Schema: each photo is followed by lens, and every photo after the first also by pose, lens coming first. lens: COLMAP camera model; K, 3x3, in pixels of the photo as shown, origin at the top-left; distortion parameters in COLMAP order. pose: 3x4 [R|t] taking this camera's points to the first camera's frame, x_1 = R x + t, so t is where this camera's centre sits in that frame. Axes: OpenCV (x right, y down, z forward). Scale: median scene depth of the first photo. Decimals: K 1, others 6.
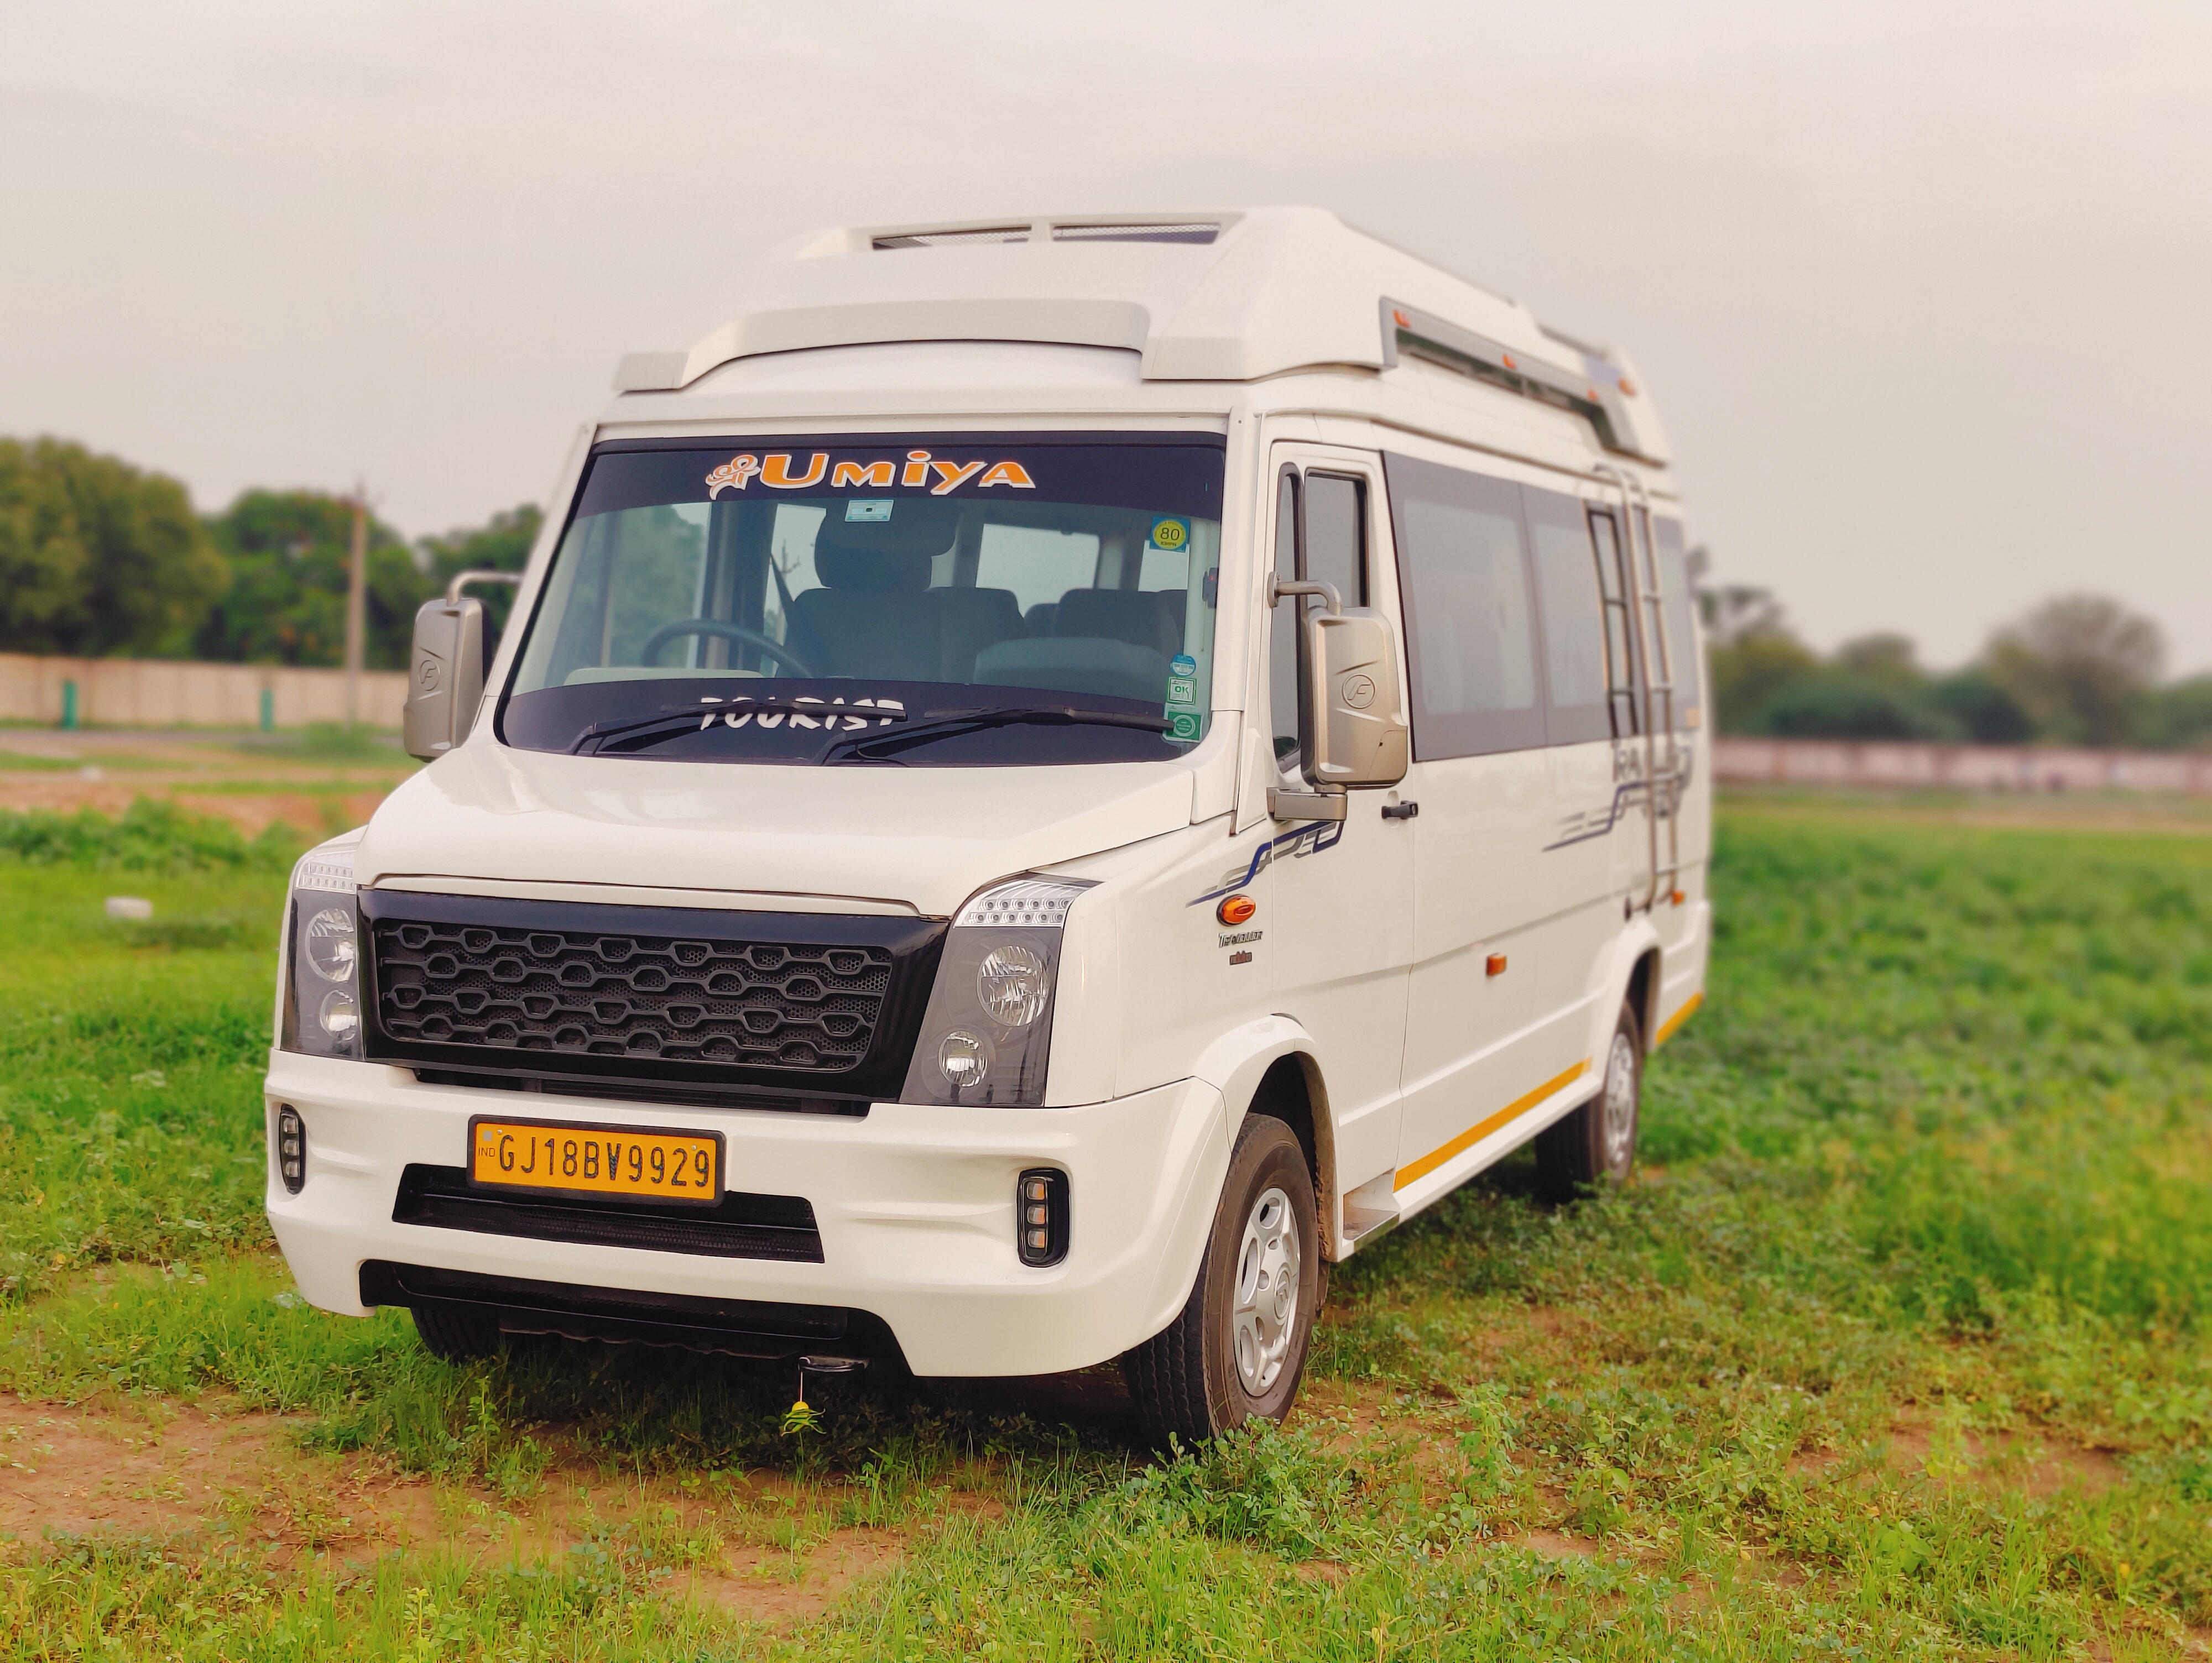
lens RADIAL K [[2949.6, 0, 1106.0], [0, 2949.6, 831.5], [0, 0, 1]] dist [0.066133, -0.016454]
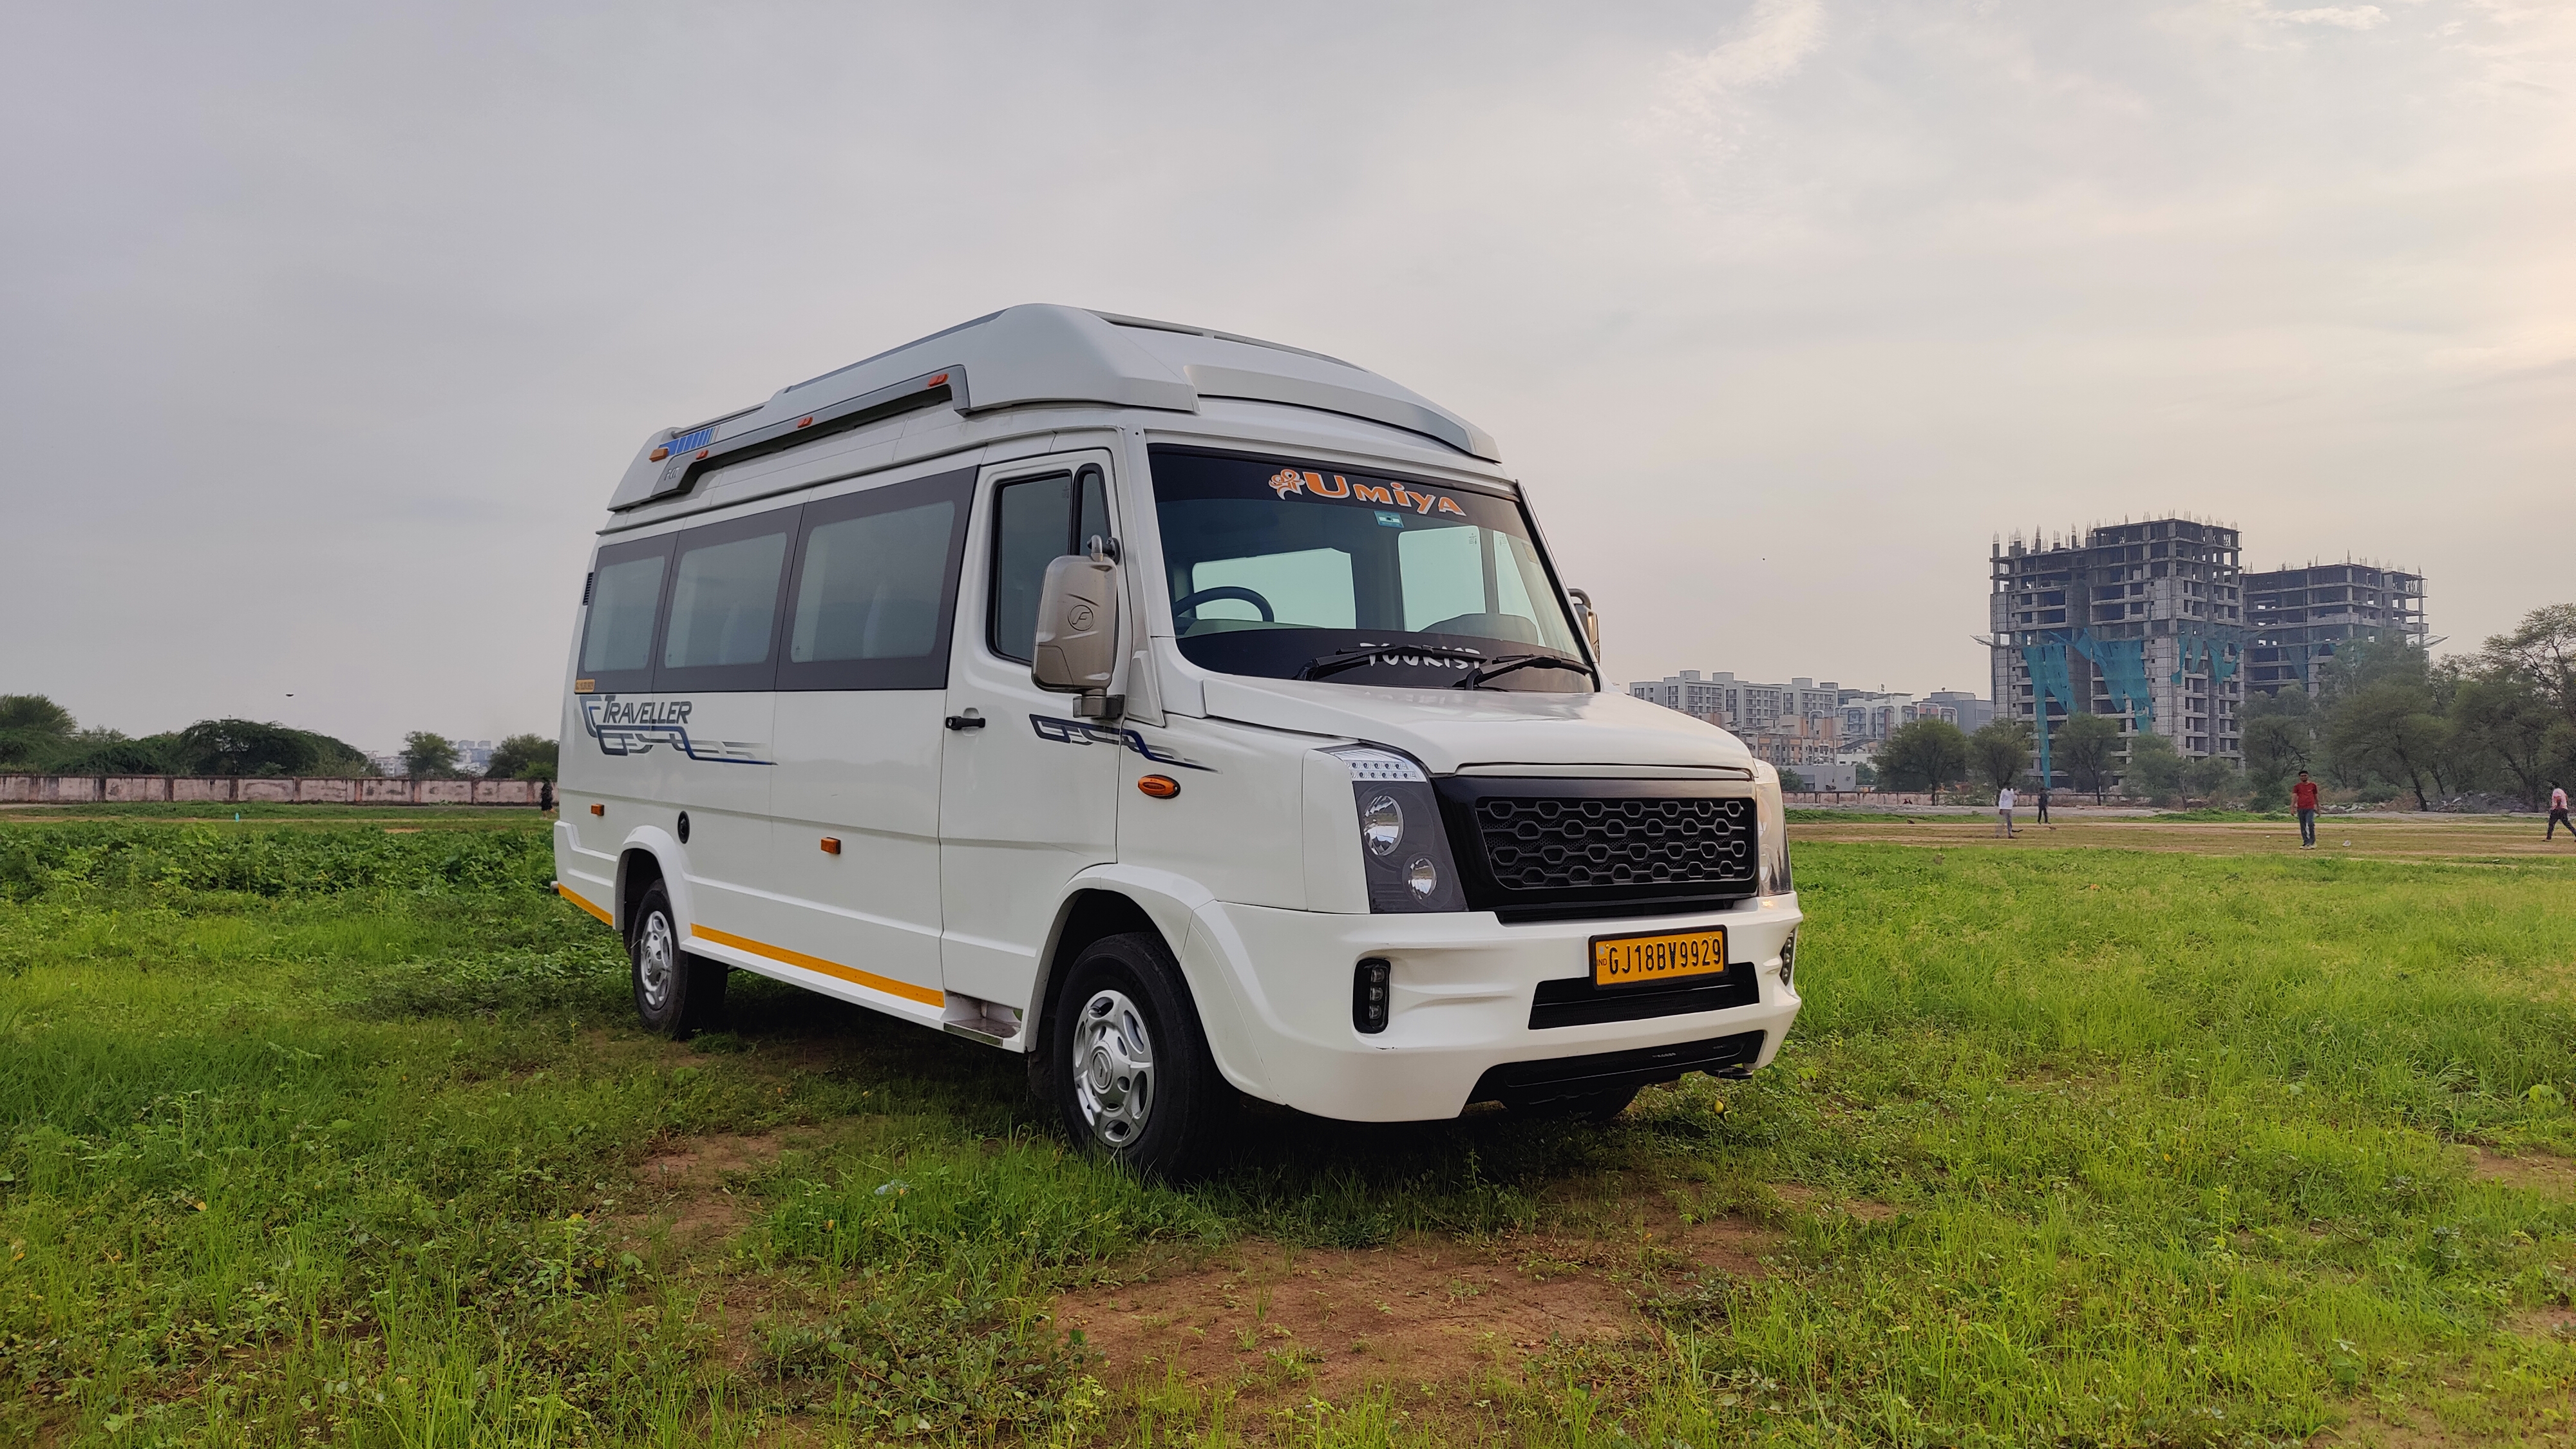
lens RADIAL K [[1760.2, 0, 1288.0], [0, 1760.2, 724.5], [0, 0, 1]] dist [0.062853, 0.001317]
pose [[0.510099, 0.006614, 0.860090, -0.912285], [0.041005, 0.998646, -0.031998, 0.018051], [-0.859138, 0.051590, 0.509137, 0.657469]]
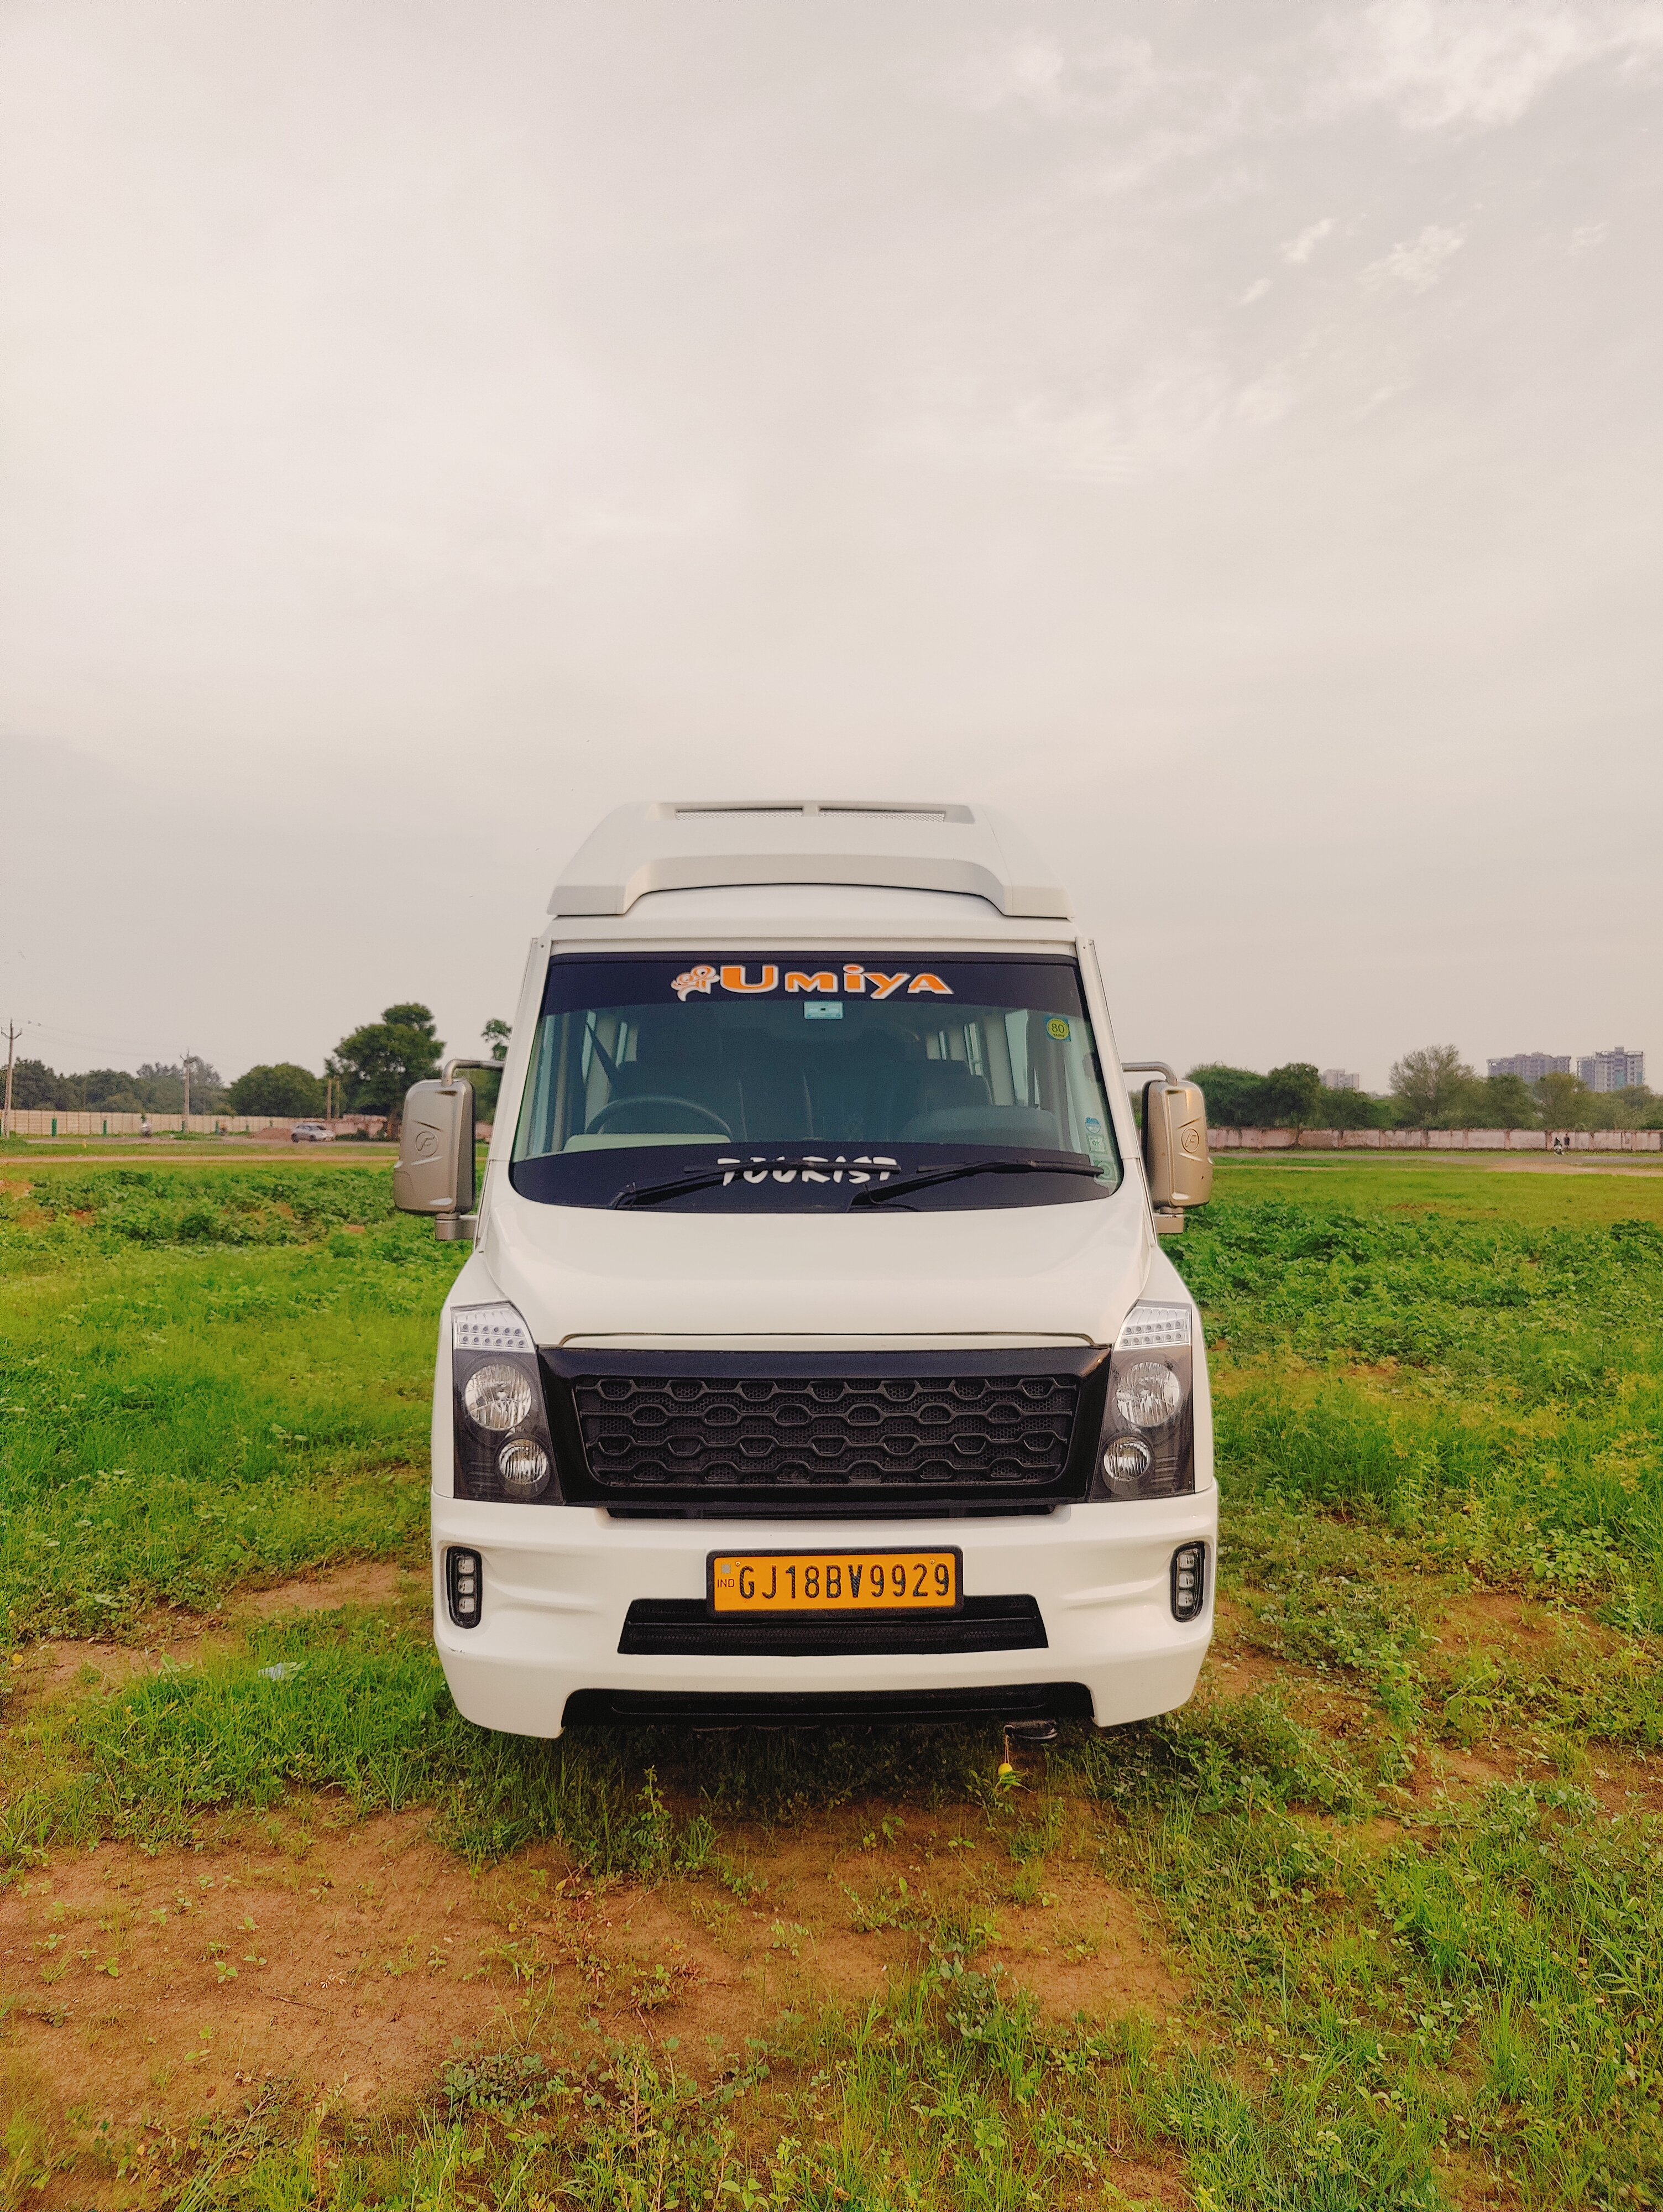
lens RADIAL K [[1517.0, 0, 831.5], [0, 1517.0, 1106.0], [0, 0, 1]] dist [0.042999, -0.000164]
pose [[0.918563, -0.021019, 0.394715, -0.369266], [0.035779, 0.998907, -0.030071, -0.049874], [-0.393651, 0.041744, 0.918312, 0.416133]]
